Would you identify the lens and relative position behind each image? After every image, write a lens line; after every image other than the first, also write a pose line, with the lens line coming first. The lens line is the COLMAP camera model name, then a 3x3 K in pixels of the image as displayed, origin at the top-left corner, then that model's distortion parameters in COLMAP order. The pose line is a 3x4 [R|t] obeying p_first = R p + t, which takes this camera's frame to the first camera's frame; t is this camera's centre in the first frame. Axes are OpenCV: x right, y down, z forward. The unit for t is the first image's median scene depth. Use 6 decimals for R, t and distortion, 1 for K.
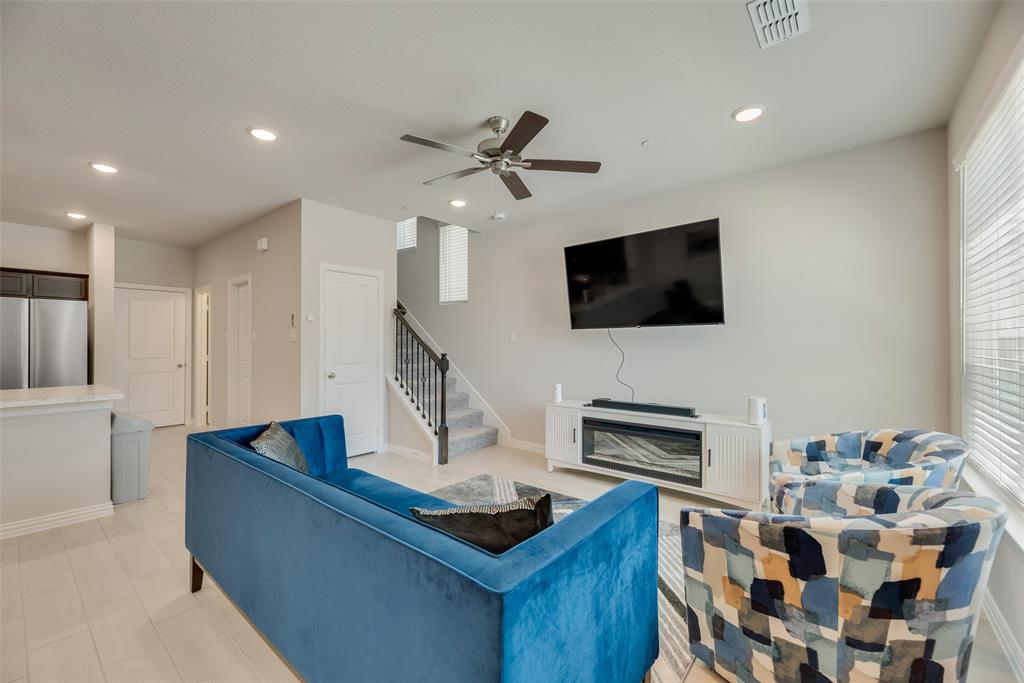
lens RADIAL K [[416.6, 0, 515.0], [0, 416.6, 341.2], [0, 0, 1]] dist [-0.001156, -0.000218]
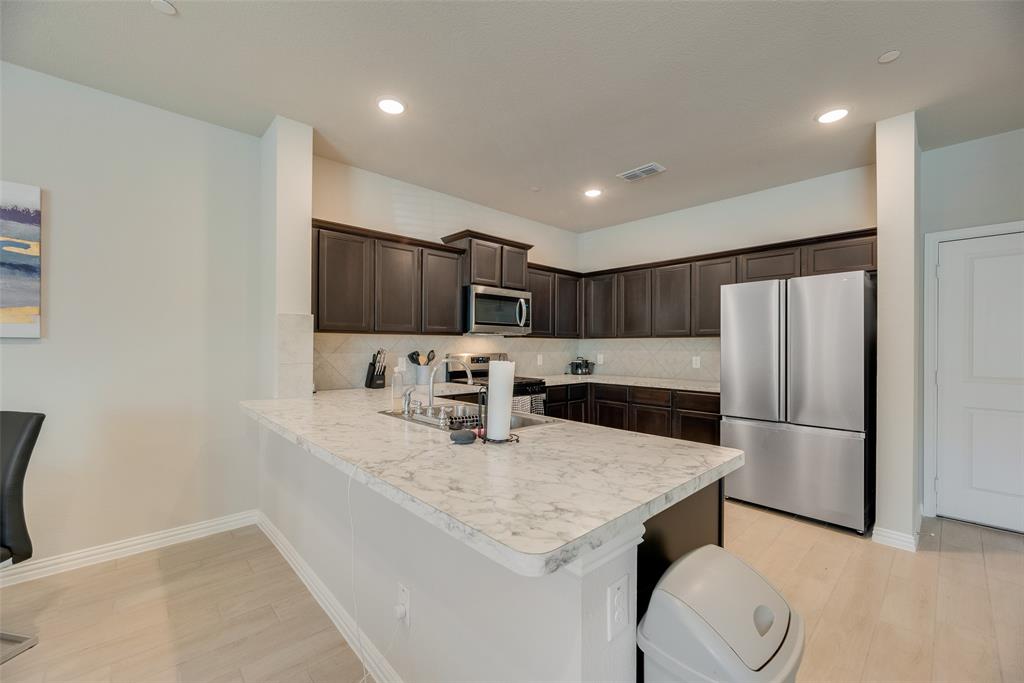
lens RADIAL K [[415.7, 0, 513.9], [0, 415.7, 347.9], [0, 0, 1]] dist [-0.000725, -0.000248]
pose [[-0.130937, 0.003384, -0.991385, -0.546241], [0.000990, 0.999994, 0.003283, 0.006559], [0.991390, -0.000551, -0.130939, 0.792793]]
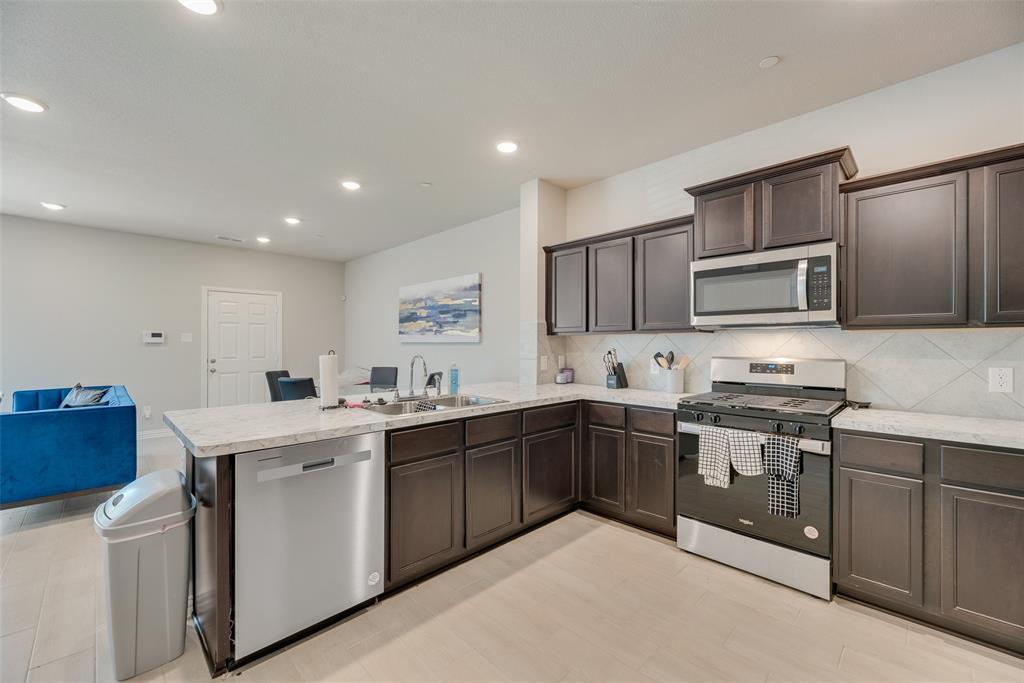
lens RADIAL K [[413.9, 0, 514.7], [0, 413.9, 345.1], [0, 0, 1]] dist [-0.000296, -0.000281]
pose [[-0.994977, -0.001799, 0.100091, -1.262886], [-0.002180, 0.999991, -0.003697, 0.006774], [-0.100084, -0.003897, -0.994971, 1.291268]]
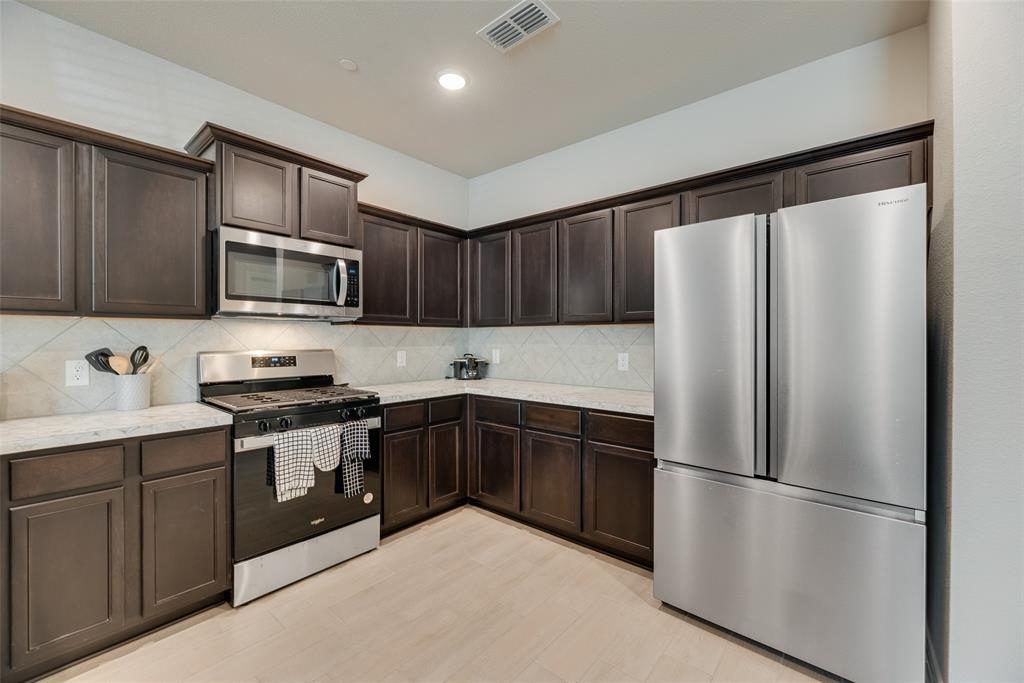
lens RADIAL K [[420.8, 0, 511.6], [0, 420.8, 338.9], [0, 0, 1]] dist [-0.000193, 0.000002]
pose [[-0.025332, 0.001482, -0.999678, -0.965219], [0.002618, 0.999996, 0.001416, 0.006099], [0.999676, -0.002582, -0.025335, 0.952760]]
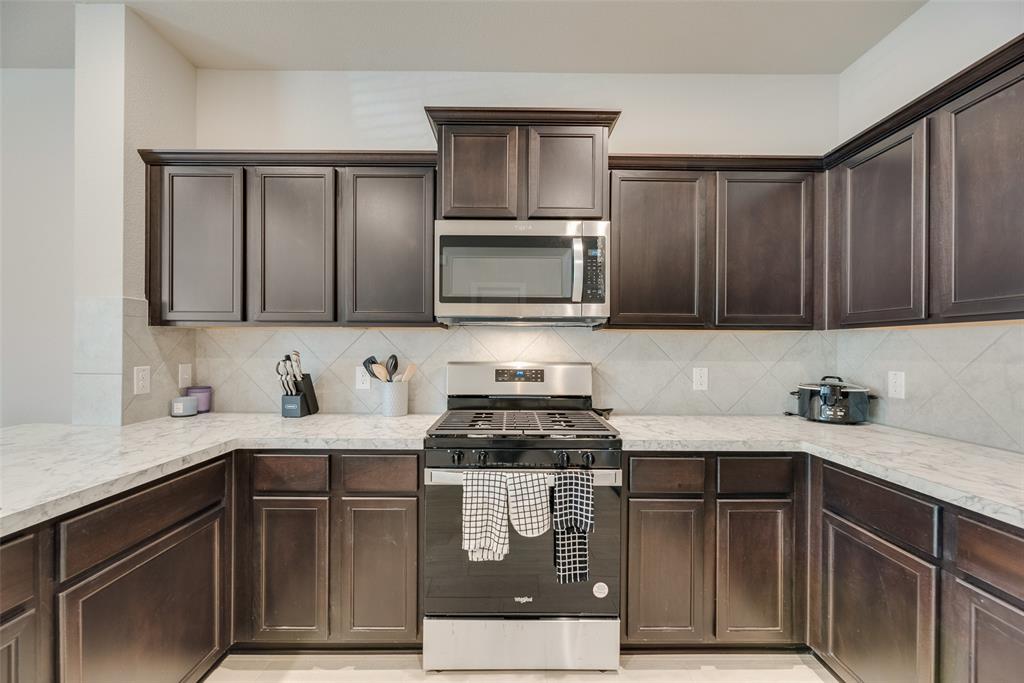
lens RADIAL K [[415.7, 0, 513.9], [0, 415.7, 347.9], [0, 0, 1]] dist [-0.000725, -0.000248]
pose [[-0.771428, -0.001955, -0.636314, -1.261429], [-0.002822, 0.999996, 0.000348, 0.005353], [0.636311, 0.002064, -0.771430, 0.983931]]
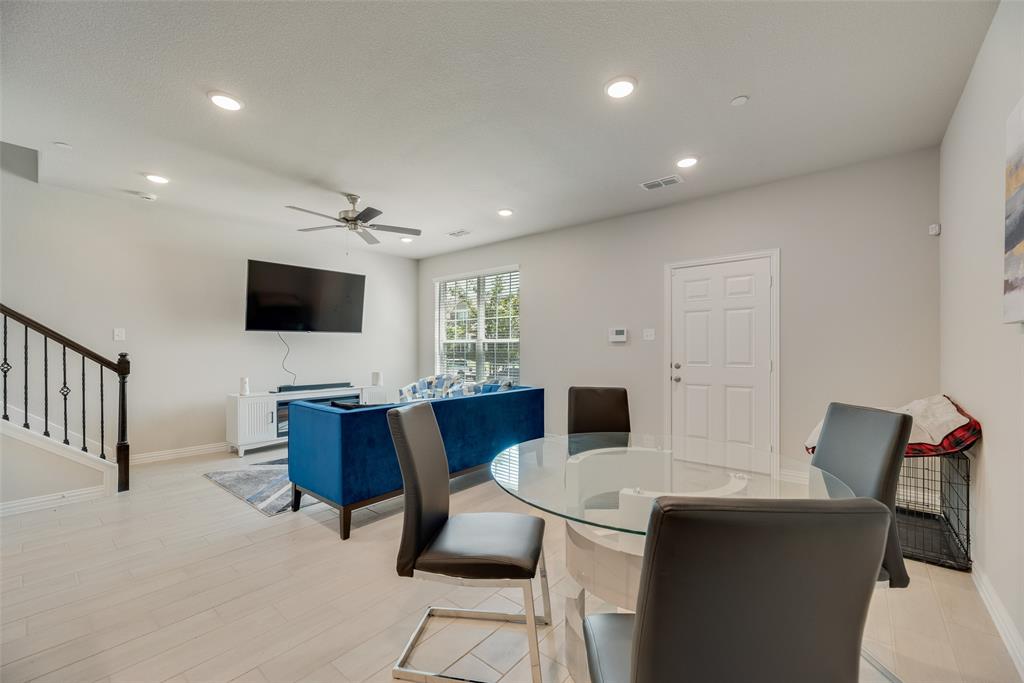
lens RADIAL K [[415.7, 0, 513.9], [0, 415.7, 347.9], [0, 0, 1]] dist [-0.000725, -0.000248]
pose [[0.007819, 0.003906, 0.999962, -1.098250], [-0.005320, 0.999978, -0.003864, 0.021245], [-0.999955, -0.005290, 0.007839, 0.274451]]
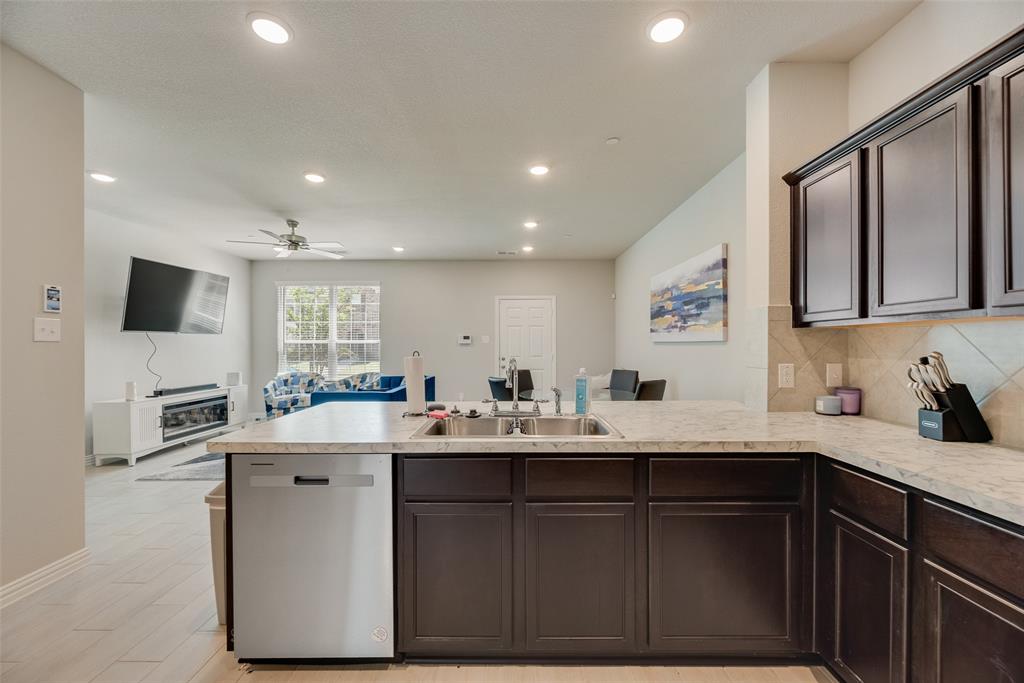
lens RADIAL K [[413.9, 0, 514.7], [0, 413.9, 345.1], [0, 0, 1]] dist [-0.000296, -0.000281]
pose [[-0.628956, -0.000078, 0.777441, -1.438590], [-0.002182, 0.999996, -0.001665, 0.005139], [-0.777438, -0.002744, -0.628953, 0.965676]]
